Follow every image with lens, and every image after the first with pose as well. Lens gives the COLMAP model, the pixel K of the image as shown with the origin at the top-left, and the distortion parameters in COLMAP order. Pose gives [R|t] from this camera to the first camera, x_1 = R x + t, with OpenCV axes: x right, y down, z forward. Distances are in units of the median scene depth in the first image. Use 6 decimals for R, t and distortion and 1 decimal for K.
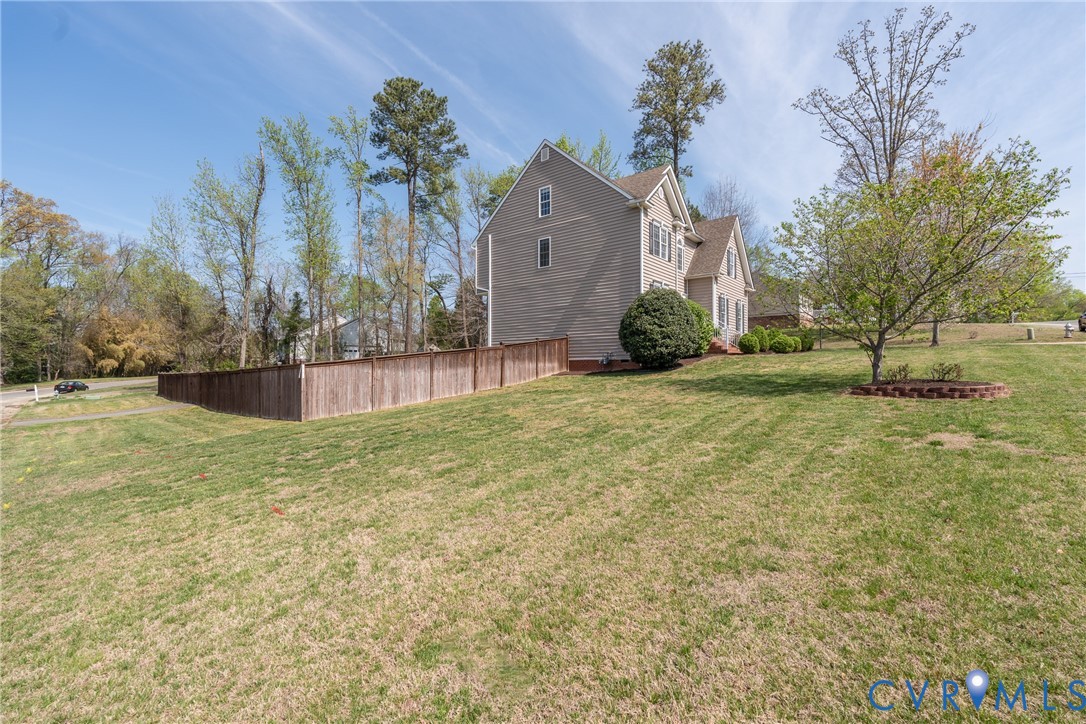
lens RADIAL K [[474.4, 0, 544.3], [0, 474.4, 360.9], [0, 0, 1]] dist [-0.002187, -0.000610]
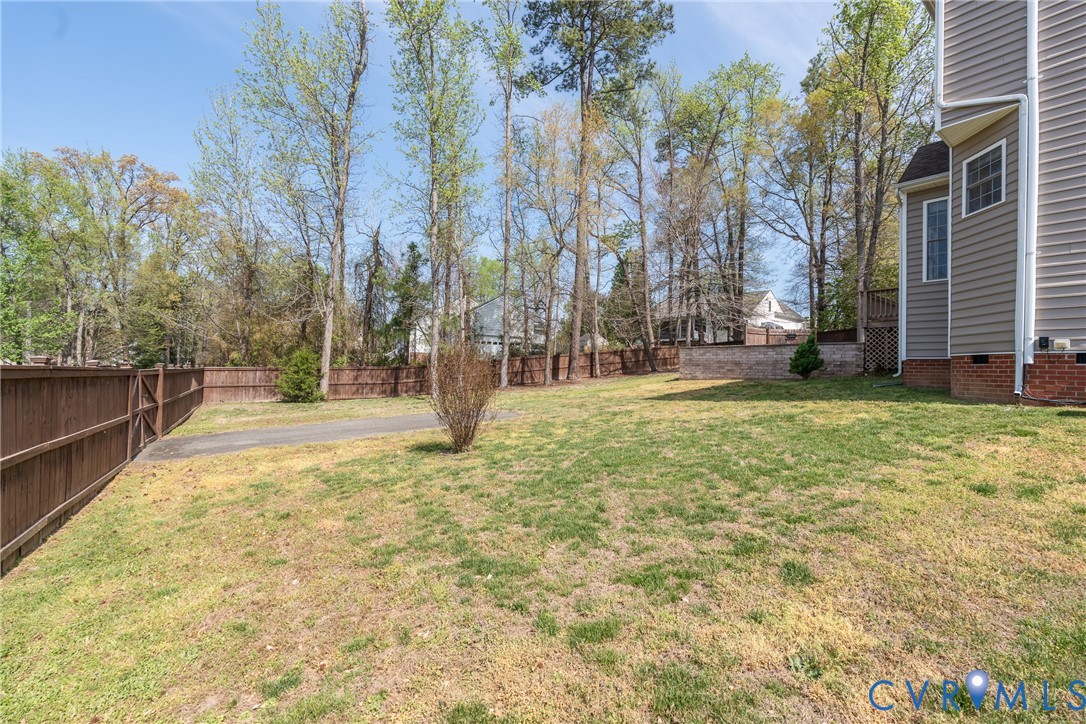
lens RADIAL K [[474.4, 0, 542.3], [0, 474.4, 363.2], [0, 0, 1]] dist [-0.002187, -0.000610]
pose [[0.972037, 0.021912, -0.233804, -0.172572], [-0.021655, 0.999759, 0.003666, 0.006032], [0.233828, 0.001499, 0.972277, 0.359899]]
